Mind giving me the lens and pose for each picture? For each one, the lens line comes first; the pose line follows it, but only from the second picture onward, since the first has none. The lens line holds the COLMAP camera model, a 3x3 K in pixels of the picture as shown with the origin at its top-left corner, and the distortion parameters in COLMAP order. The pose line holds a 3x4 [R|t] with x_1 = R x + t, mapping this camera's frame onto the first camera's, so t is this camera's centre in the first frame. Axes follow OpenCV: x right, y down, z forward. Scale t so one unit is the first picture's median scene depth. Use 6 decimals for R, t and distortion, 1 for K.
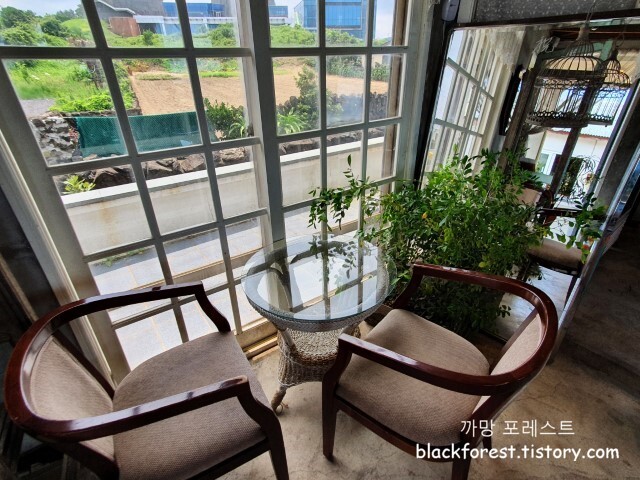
lens RADIAL K [[345.7, 0, 327.3], [0, 345.7, 244.2], [0, 0, 1]] dist [0.007434, 0.001750]
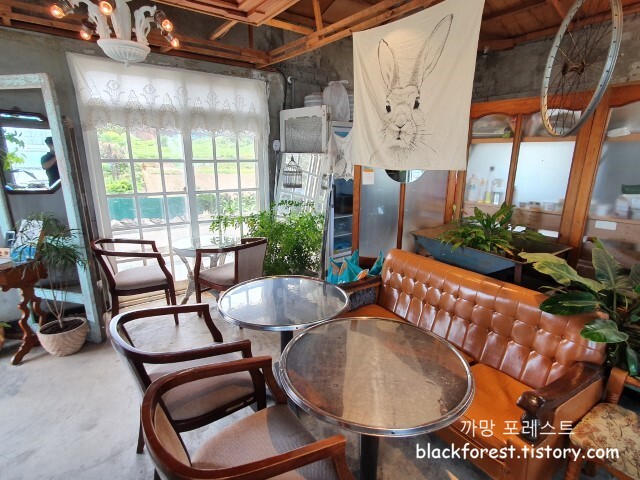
lens RADIAL K [[345.7, 0, 327.3], [0, 345.7, 244.2], [0, 0, 1]] dist [0.007434, 0.001750]
pose [[0.999627, 0.026483, 0.006723, 0.694689], [-0.023843, 0.965644, -0.258774, 0.593966], [-0.013346, 0.258517, 0.965915, -1.155630]]
